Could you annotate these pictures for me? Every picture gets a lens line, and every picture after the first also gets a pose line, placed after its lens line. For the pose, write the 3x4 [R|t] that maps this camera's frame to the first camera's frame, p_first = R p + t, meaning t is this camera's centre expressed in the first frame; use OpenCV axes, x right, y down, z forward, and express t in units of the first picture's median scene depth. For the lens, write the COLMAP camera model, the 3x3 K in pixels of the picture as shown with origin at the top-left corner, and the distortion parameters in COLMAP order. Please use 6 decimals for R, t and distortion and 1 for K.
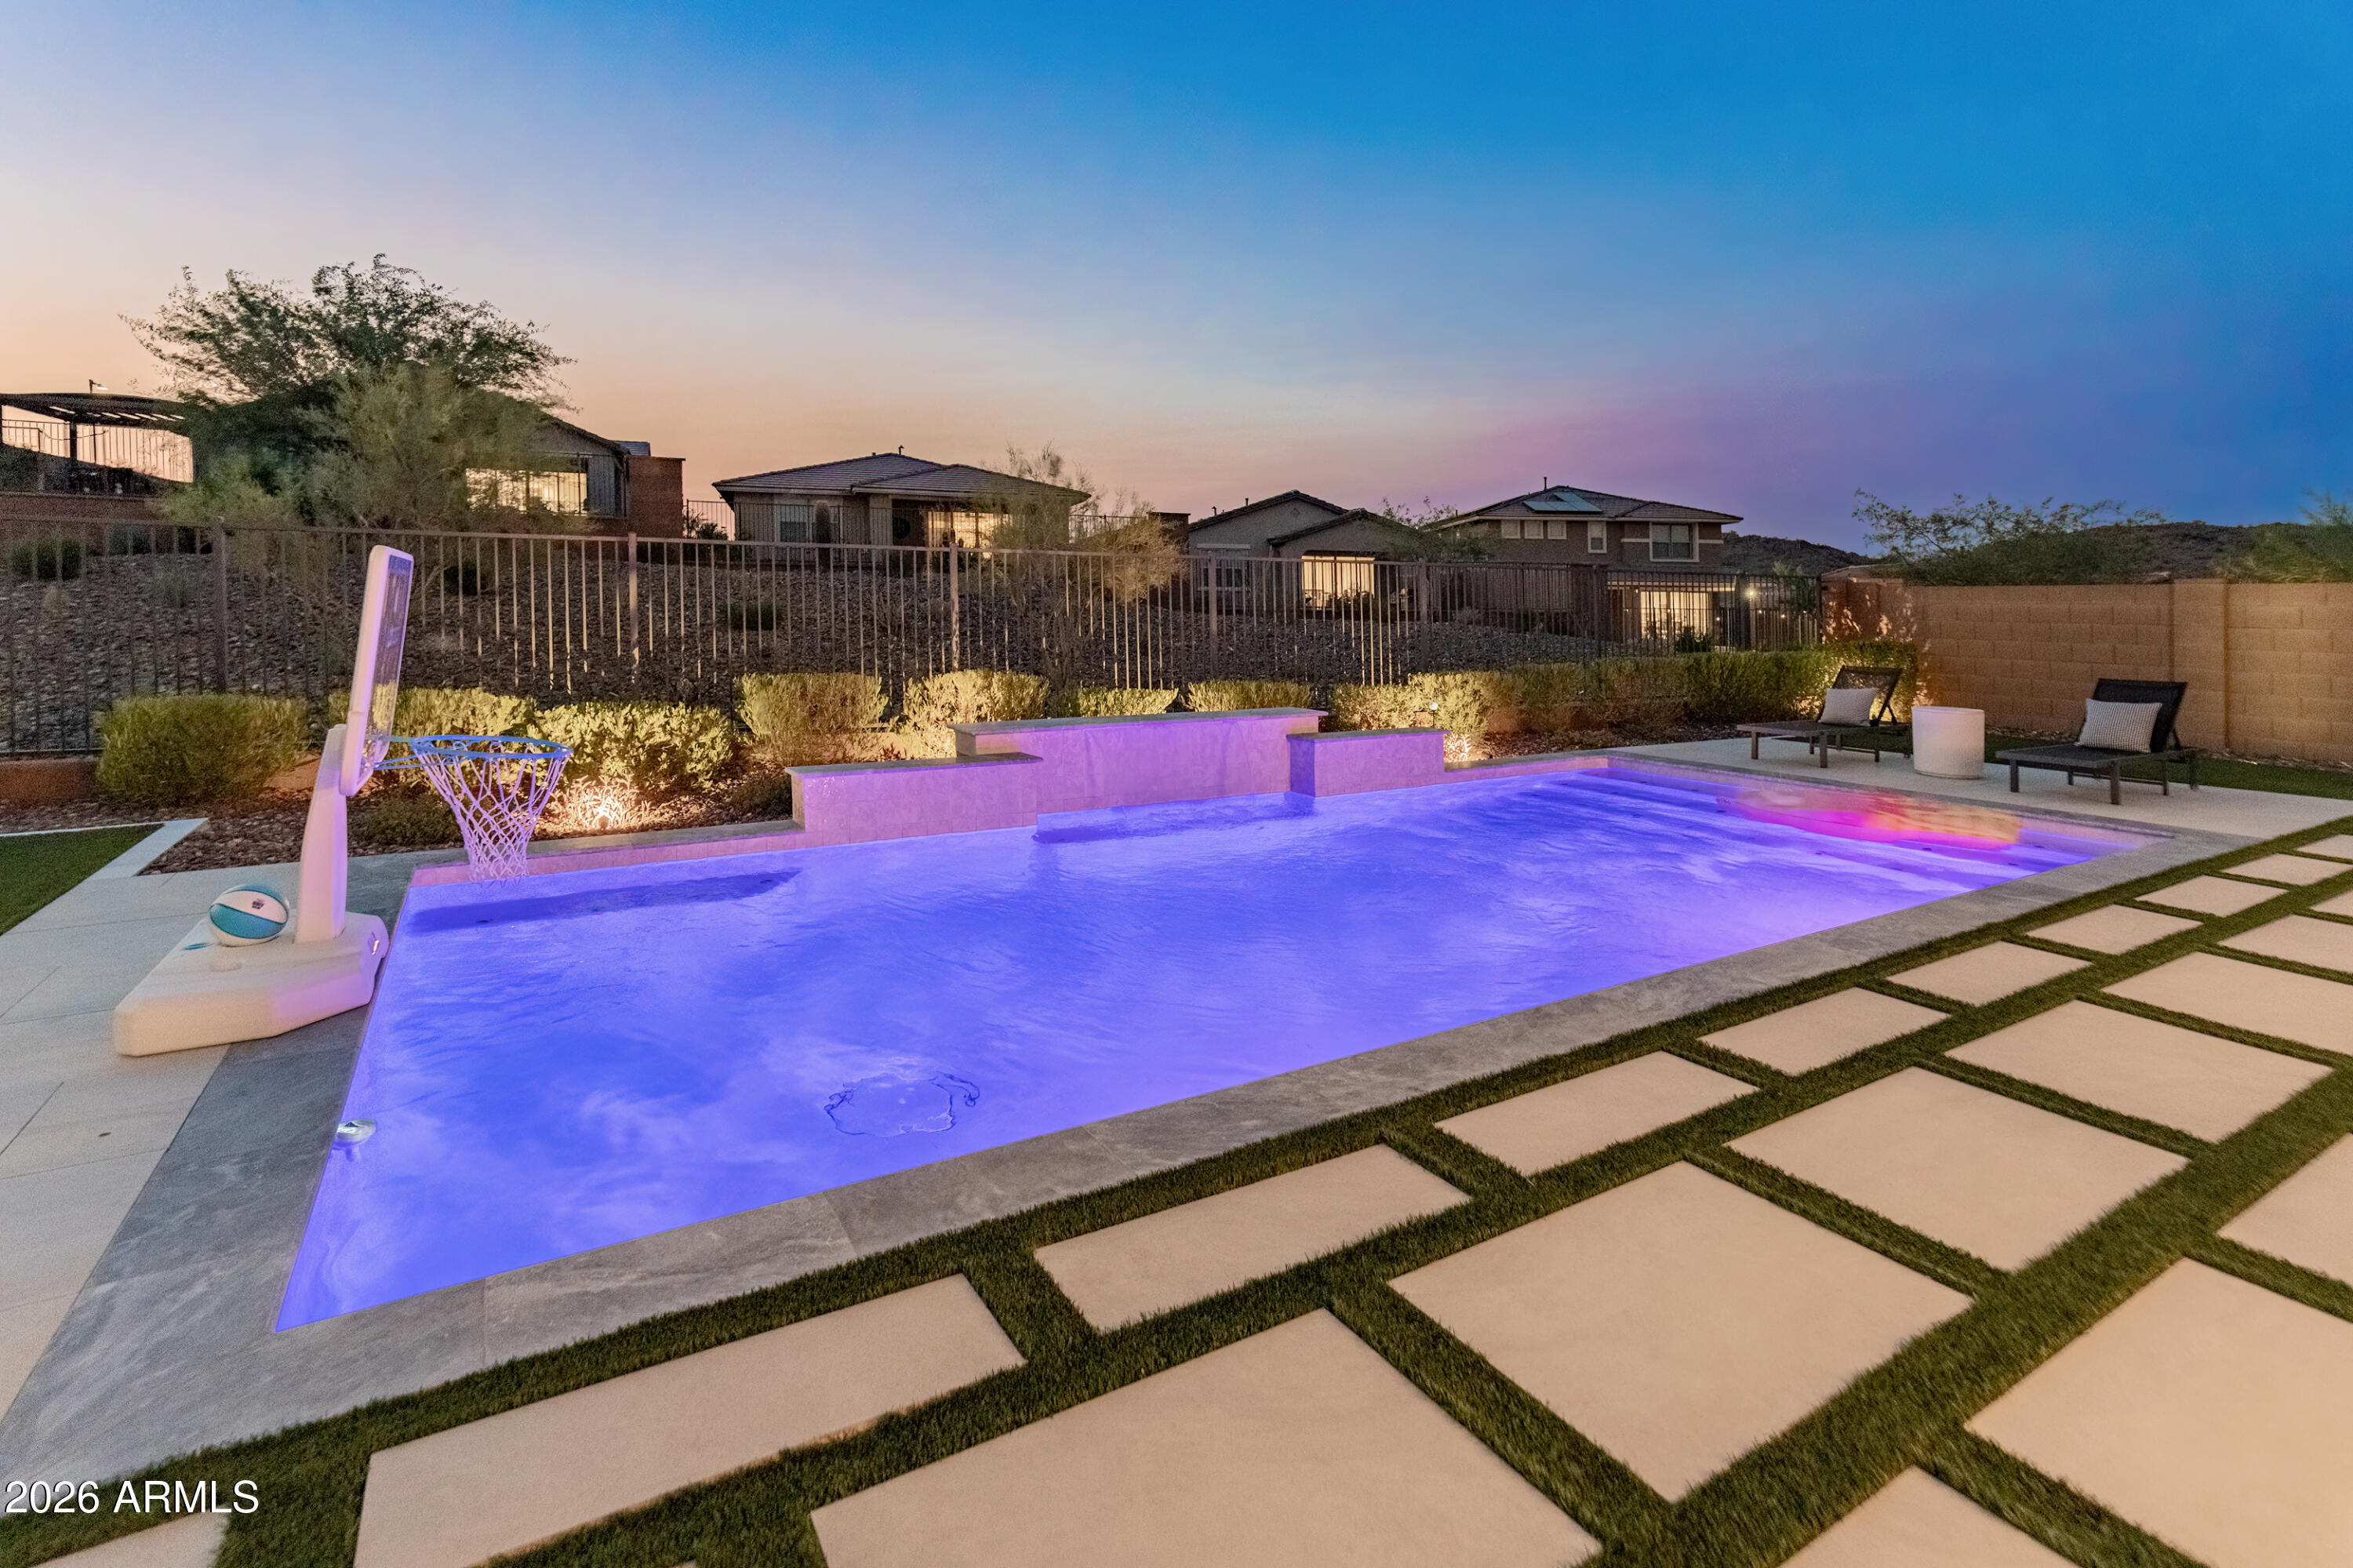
lens RADIAL K [[1097.3, 0, 1162.2], [0, 1097.3, 691.9], [0, 0, 1]] dist [-0.006205, 0.000703]
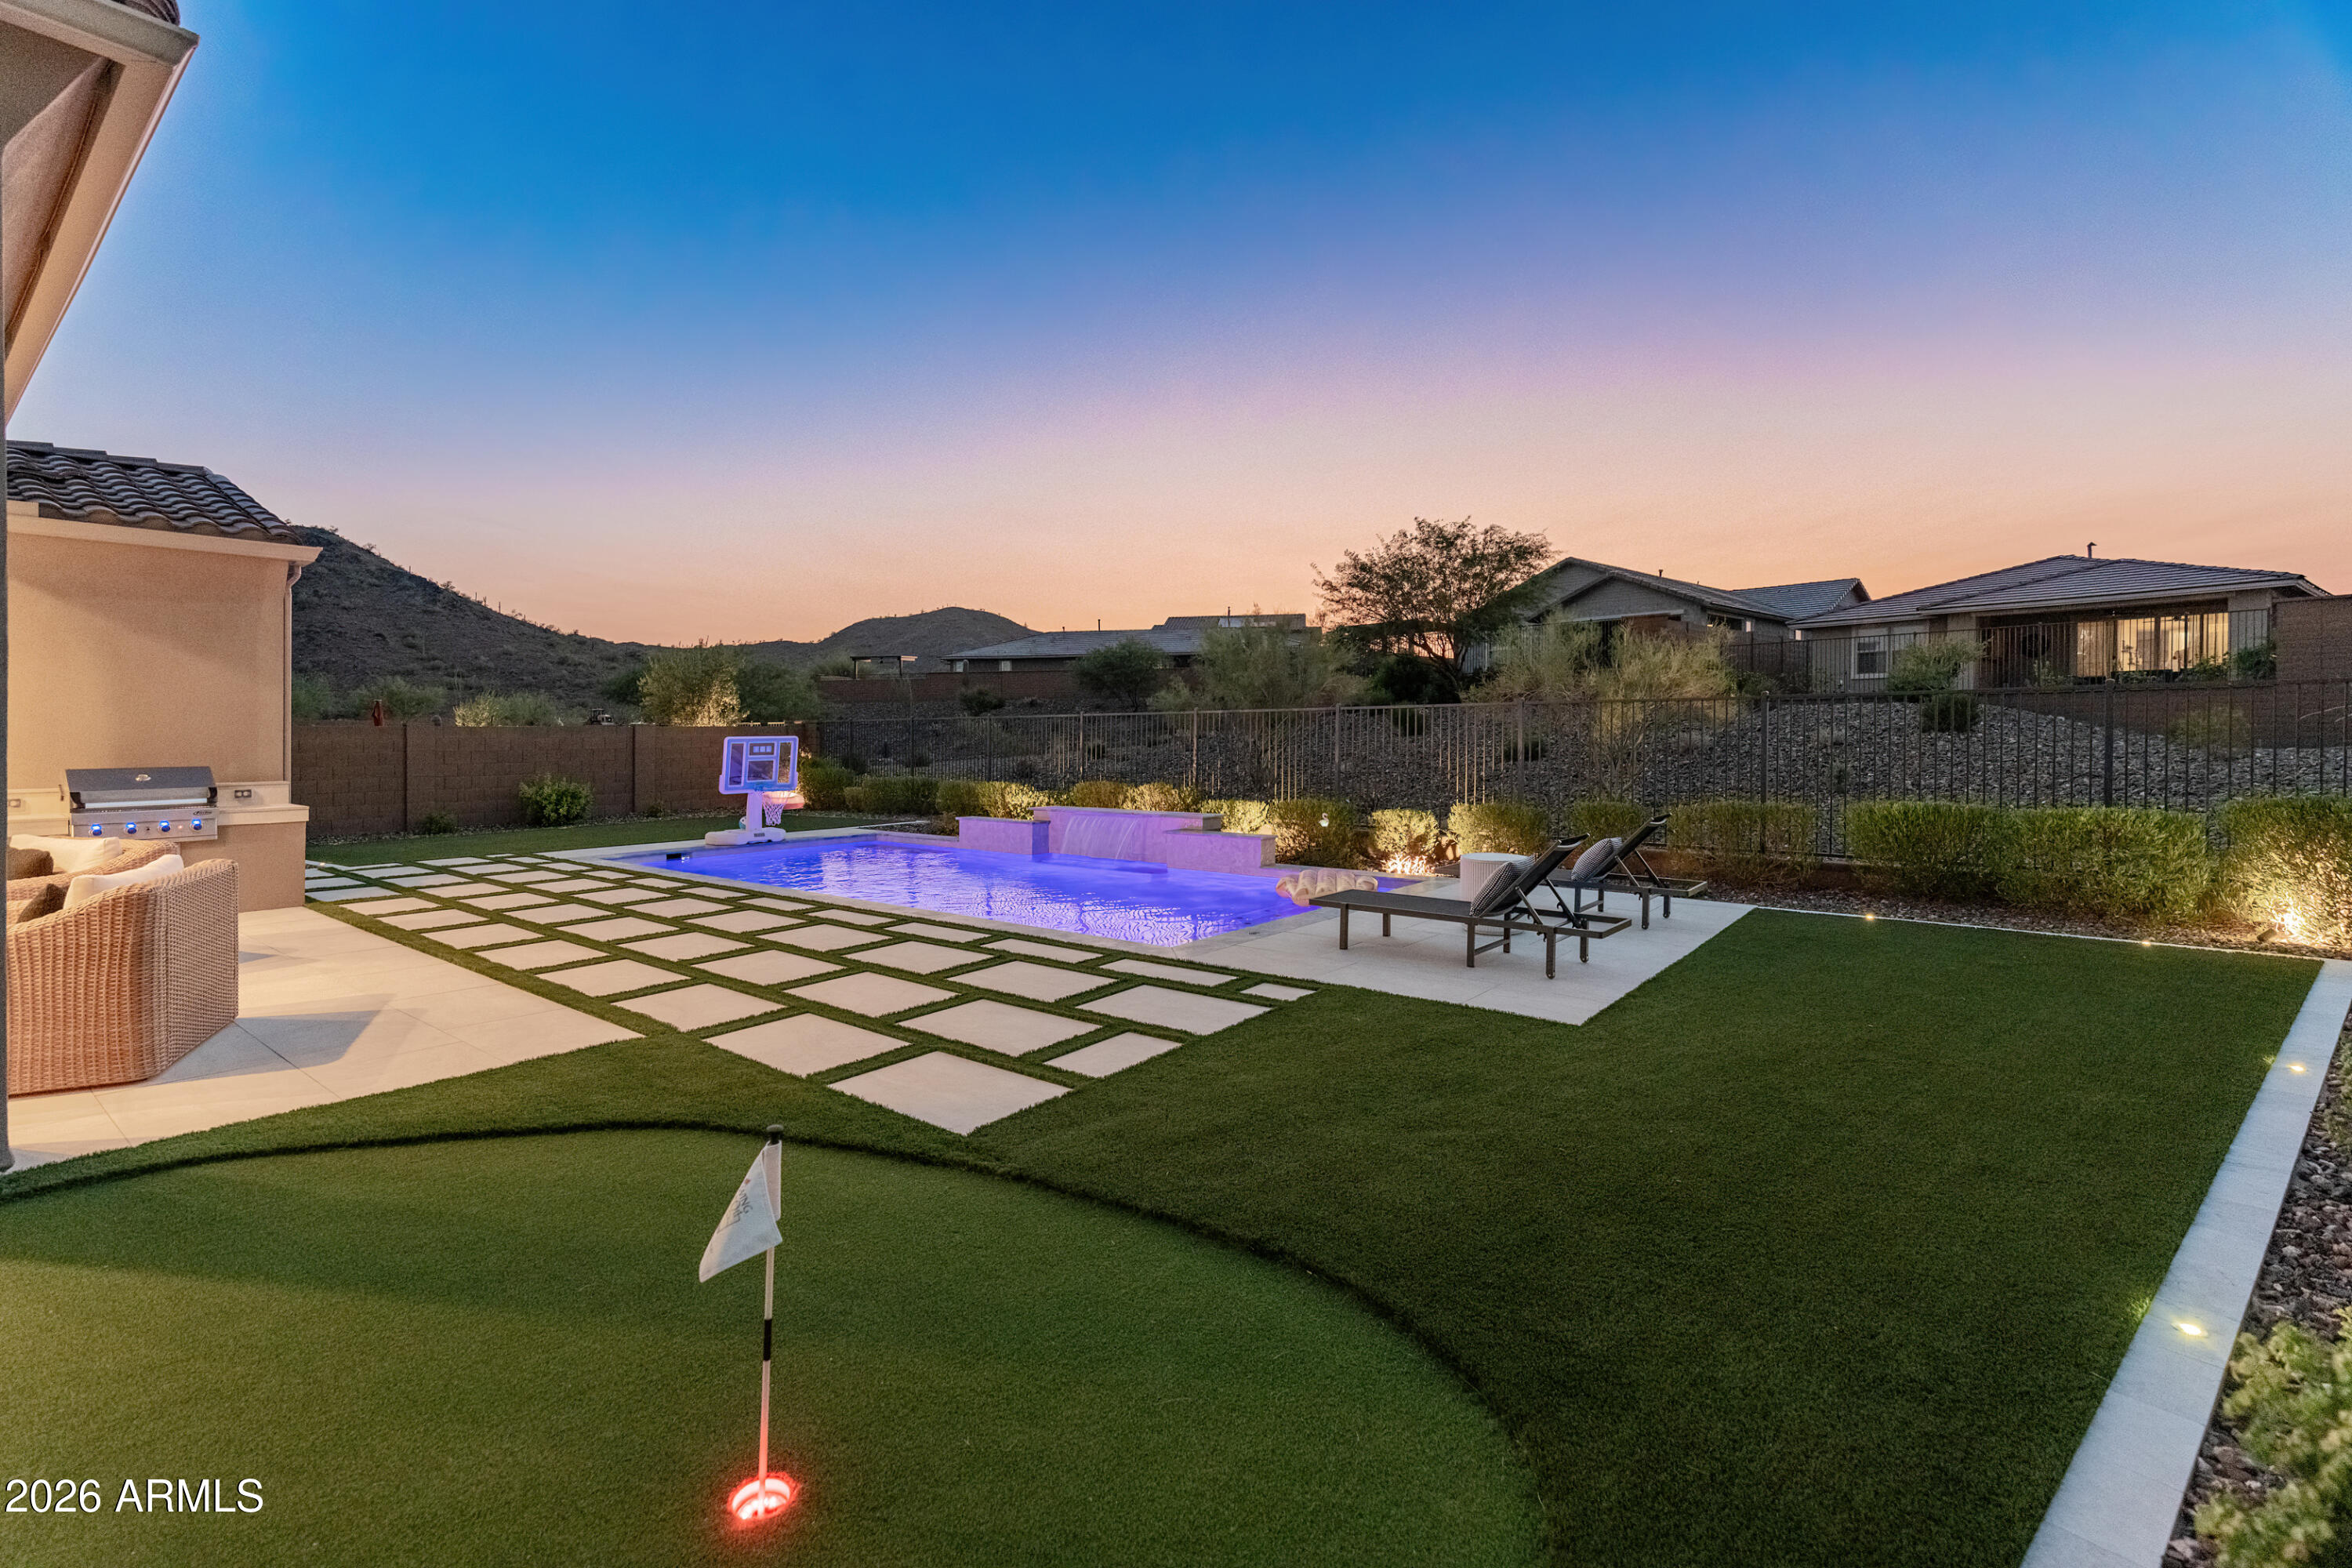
lens RADIAL K [[1072.2, 0, 1162.4], [0, 1072.2, 763.1], [0, 0, 1]] dist [-0.008479, 0.001003]
pose [[0.348458, 0.013293, -0.937230, 1.216826], [-0.064041, 0.997901, -0.009657, -0.030255], [0.935134, 0.063387, 0.348578, 0.319057]]
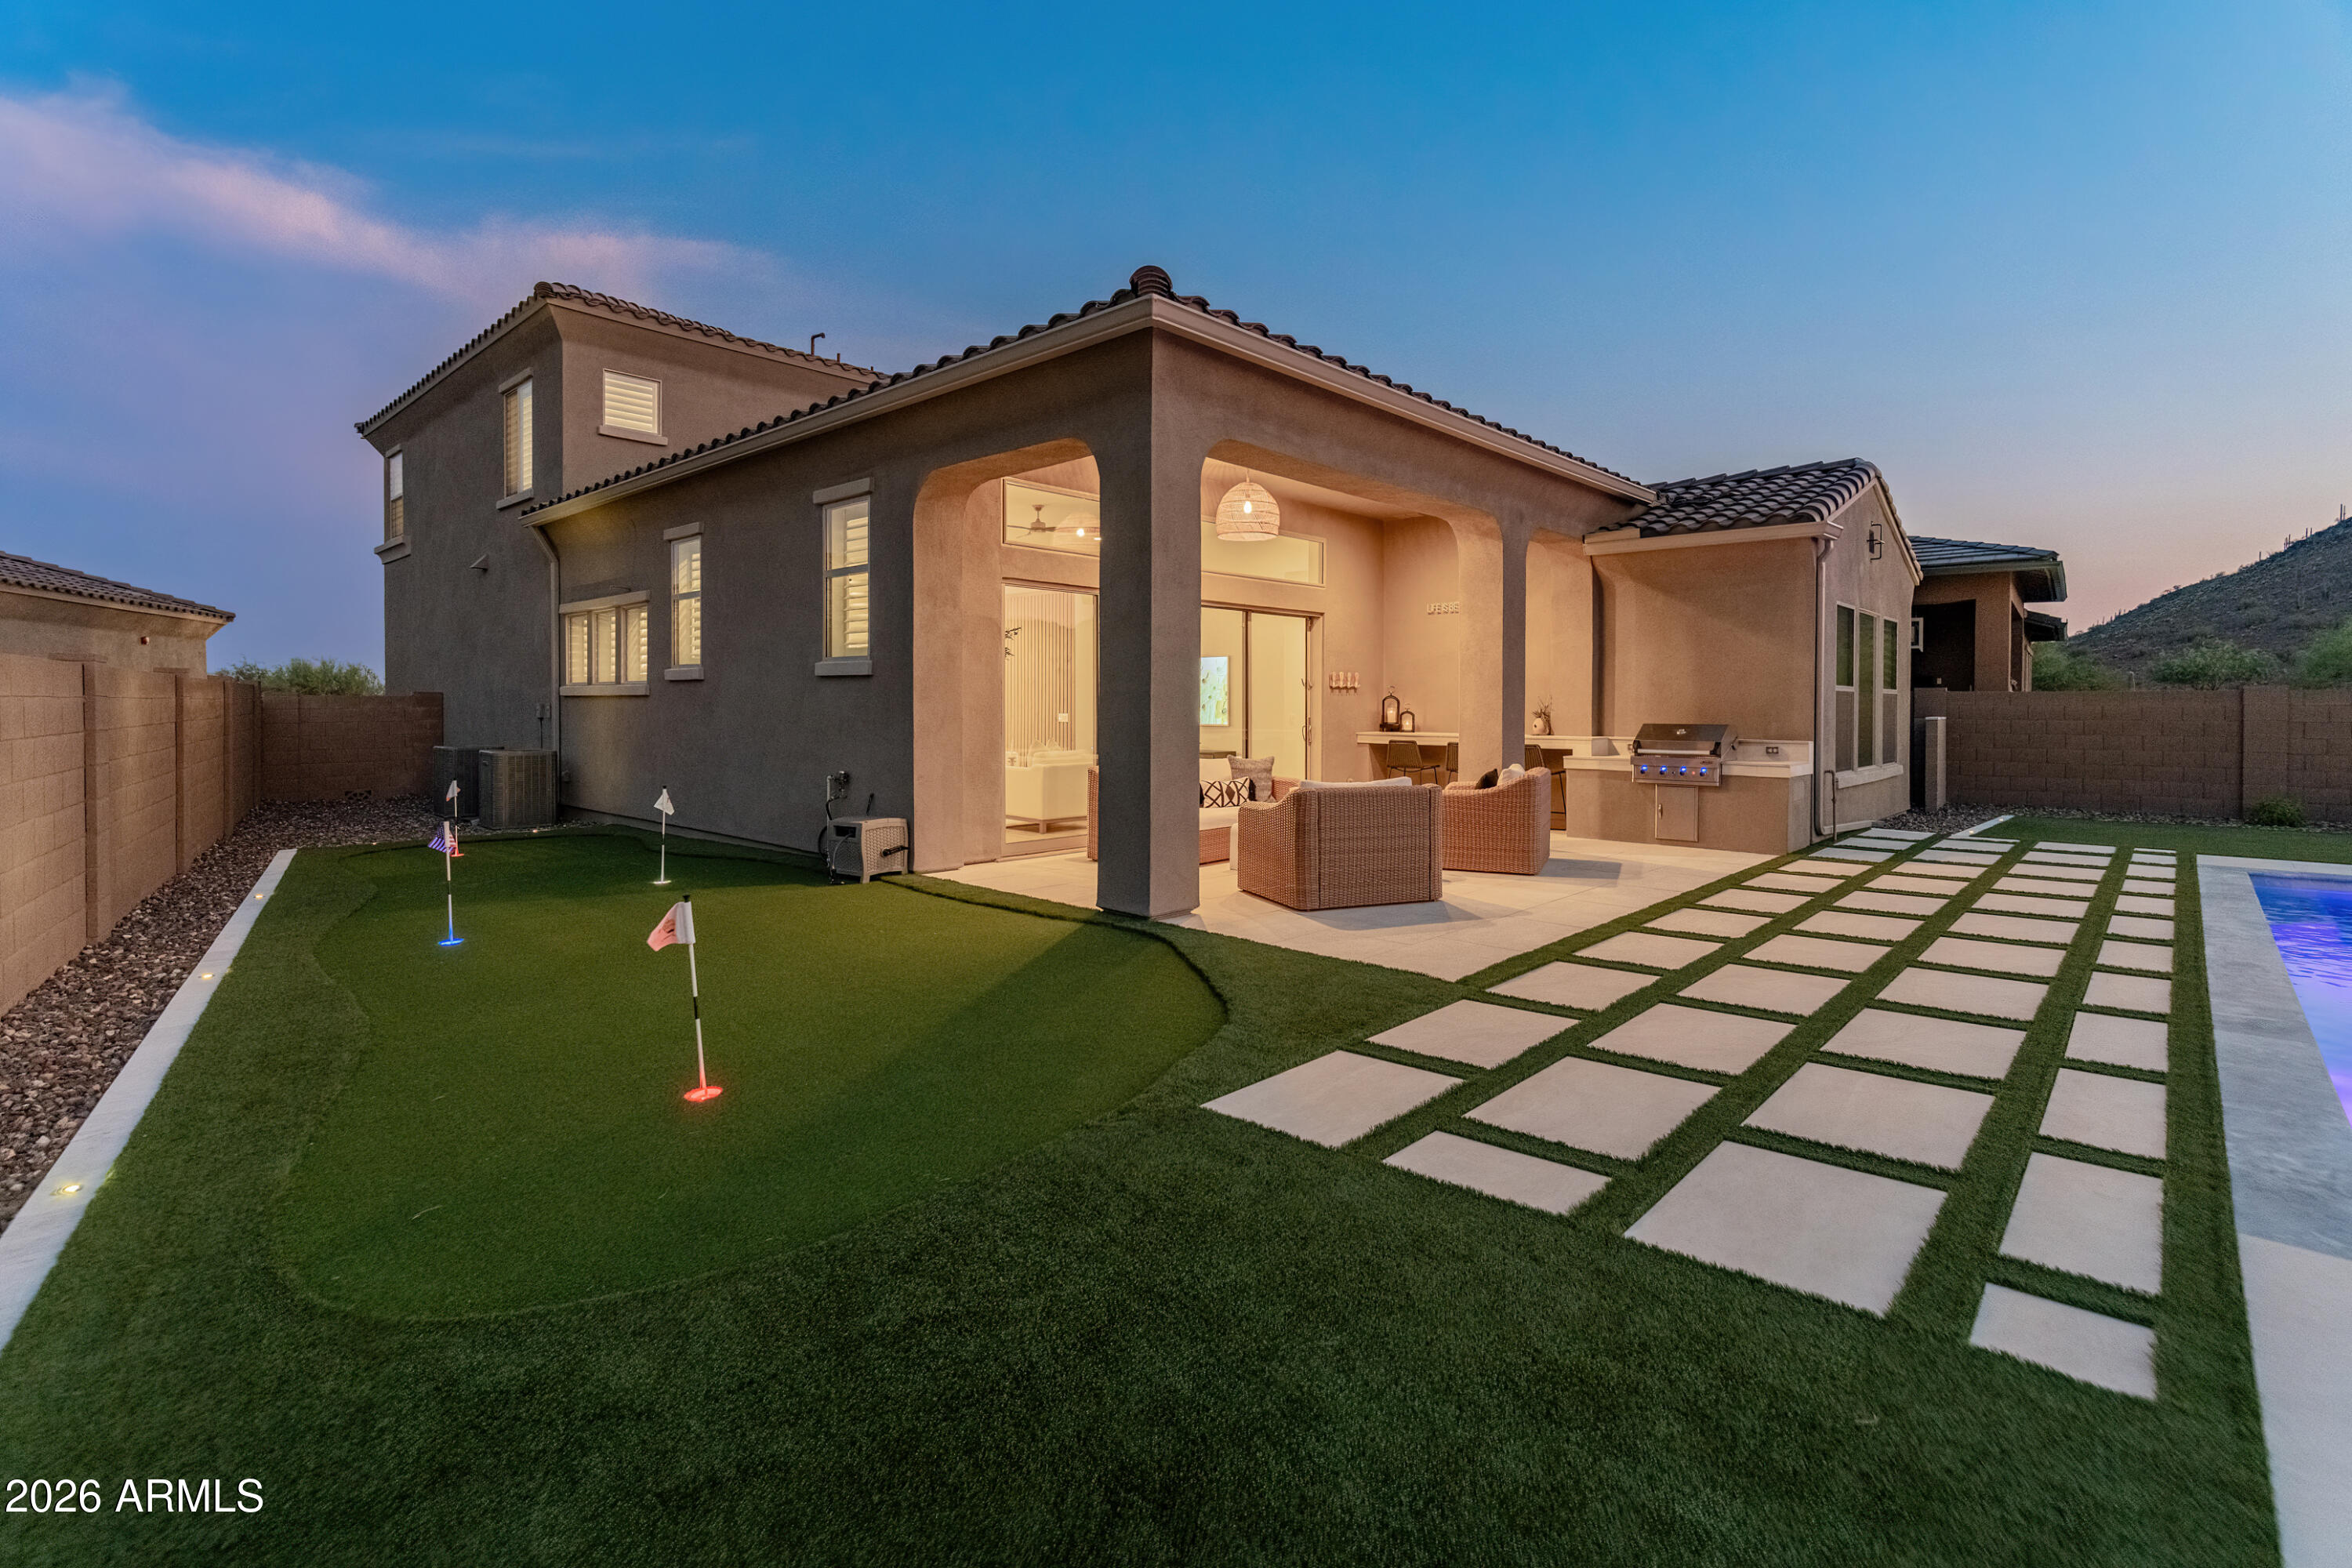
lens RADIAL K [[1096.8, 0, 1161.7], [0, 1096.8, 691.9], [0, 0, 1]] dist [-0.006205, 0.000703]
pose [[-0.957684, -0.018125, -0.287251, 0.969408], [-0.037828, 0.997284, 0.063188, -0.061216], [0.285326, 0.071380, -0.955769, 0.722420]]
